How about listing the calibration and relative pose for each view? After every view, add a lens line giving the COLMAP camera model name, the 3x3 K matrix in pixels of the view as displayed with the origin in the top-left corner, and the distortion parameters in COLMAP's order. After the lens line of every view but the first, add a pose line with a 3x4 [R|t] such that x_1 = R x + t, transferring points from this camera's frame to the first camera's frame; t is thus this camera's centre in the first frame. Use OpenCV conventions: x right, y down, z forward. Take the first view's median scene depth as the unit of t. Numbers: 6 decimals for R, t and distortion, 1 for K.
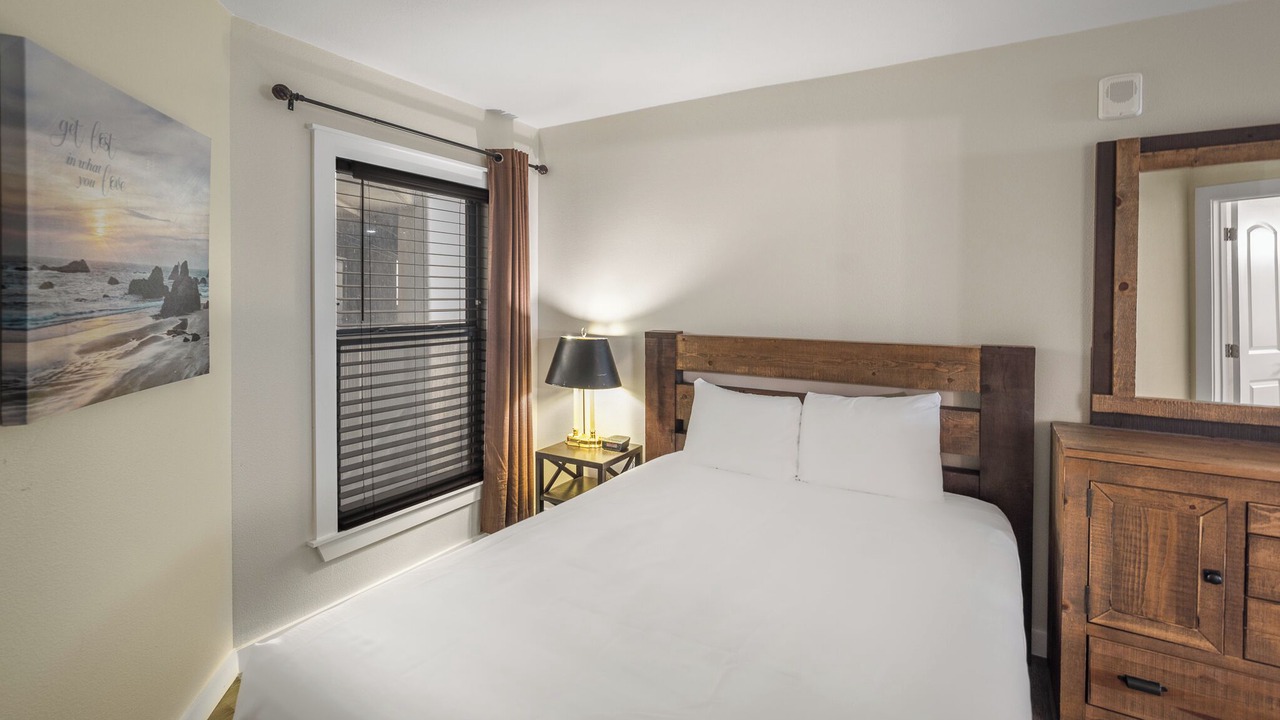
lens RADIAL K [[577.4, 0, 648.5], [0, 577.4, 306.5], [0, 0, 1]] dist [0.001437, 0.000007]
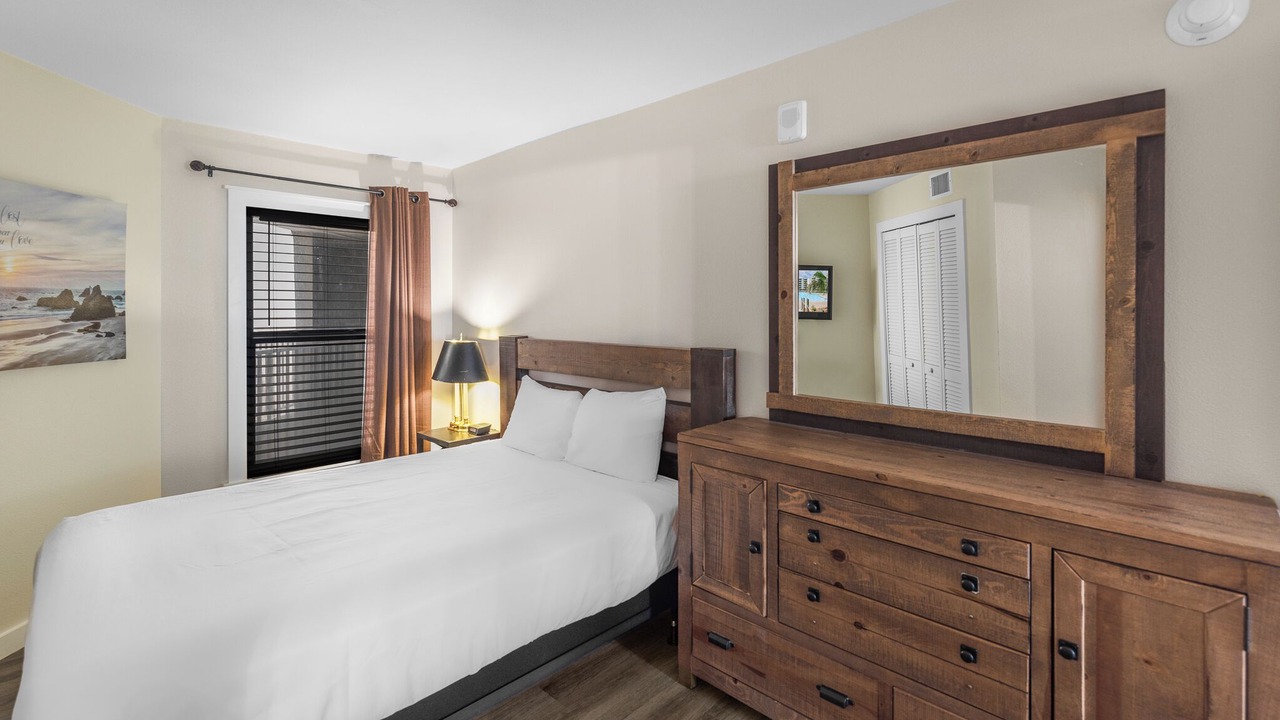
lens RADIAL K [[577.4, 0, 637.1], [0, 577.4, 310.5], [0, 0, 1]] dist [0.001600, 0.000302]
pose [[0.971319, -0.004403, -0.237739, 0.914033], [0.001172, 0.999905, -0.013732, 0.011803], [0.237777, 0.013060, 0.971232, -0.155961]]
